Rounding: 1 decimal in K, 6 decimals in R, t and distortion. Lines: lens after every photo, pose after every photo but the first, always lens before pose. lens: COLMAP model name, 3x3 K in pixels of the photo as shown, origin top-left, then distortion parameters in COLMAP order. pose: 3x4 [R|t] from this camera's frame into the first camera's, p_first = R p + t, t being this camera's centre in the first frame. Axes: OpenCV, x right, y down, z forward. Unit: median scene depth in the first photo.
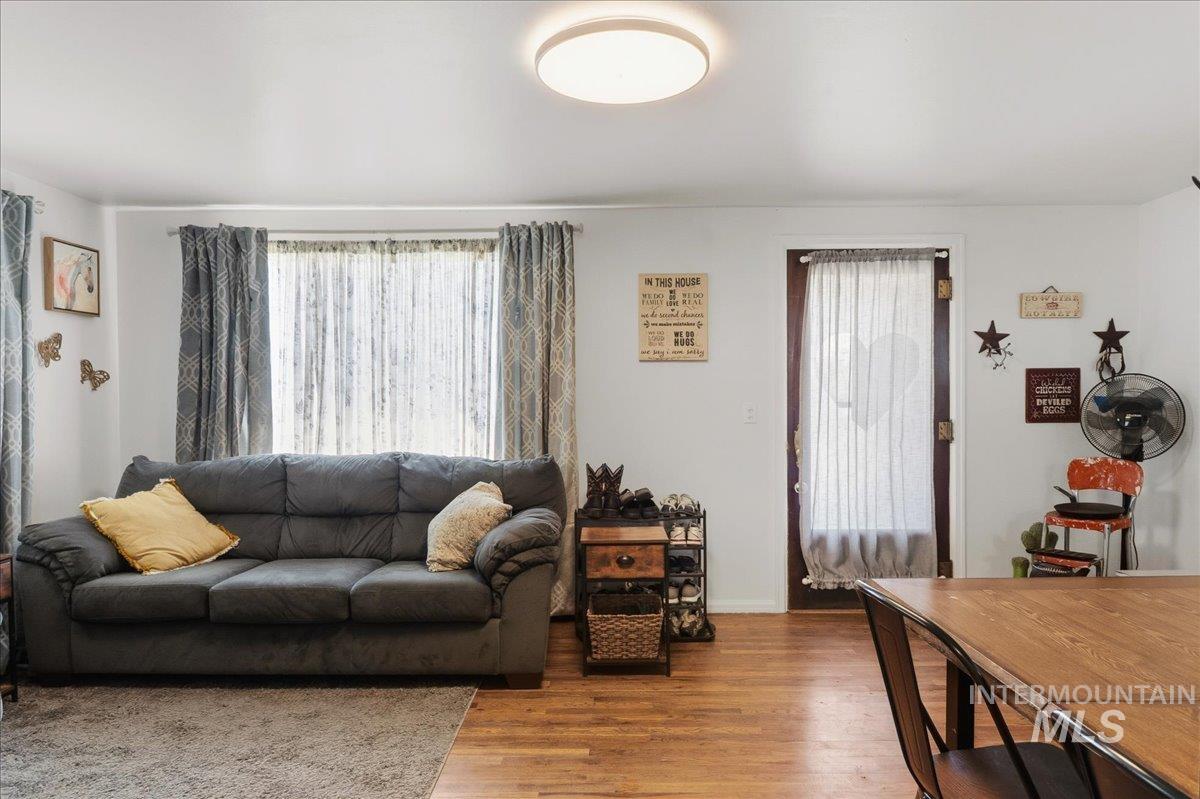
lens RADIAL K [[753.2, 0, 591.1], [0, 753.2, 421.1], [0, 0, 1]] dist [-0.001034, -0.006290]
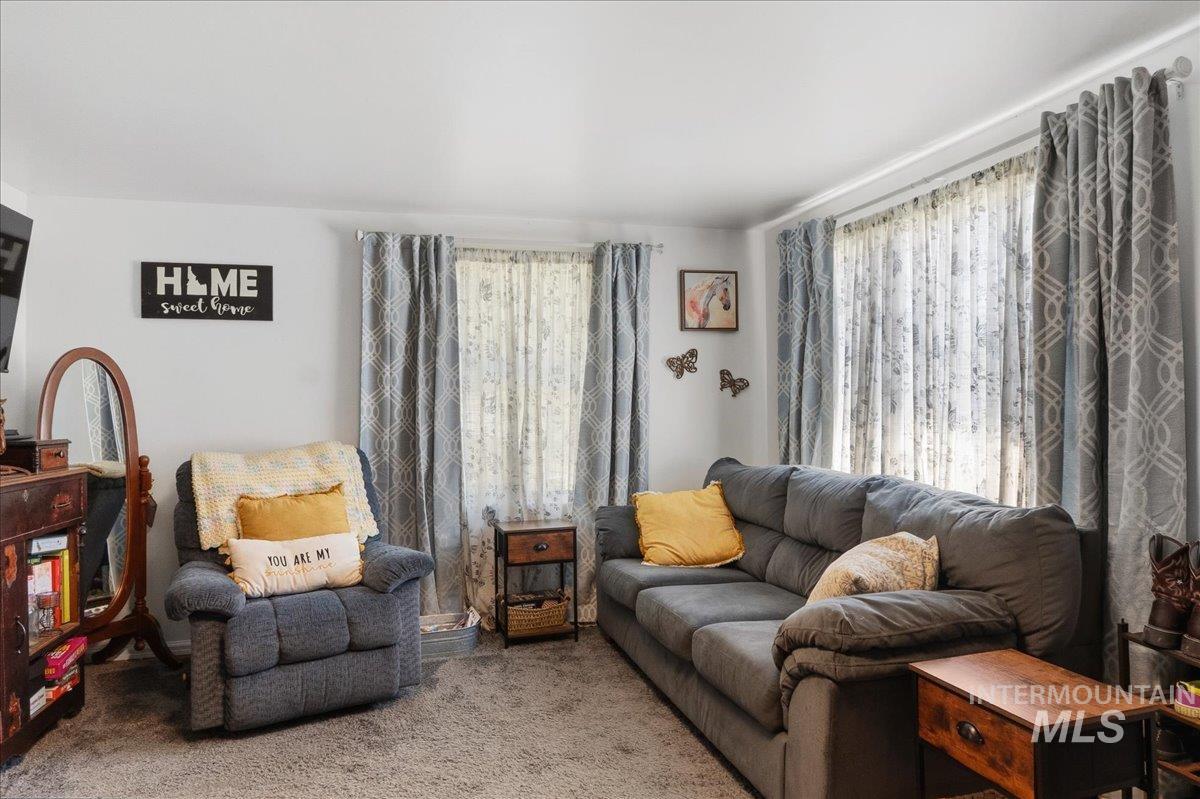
lens RADIAL K [[753.2, 0, 598.5], [0, 753.2, 397.9], [0, 0, 1]] dist [-0.001034, -0.006290]
pose [[0.281357, -0.007144, -0.959576, 0.362392], [-0.015454, 0.999809, -0.011975, -0.022087], [0.959479, 0.018199, 0.281193, 0.491834]]
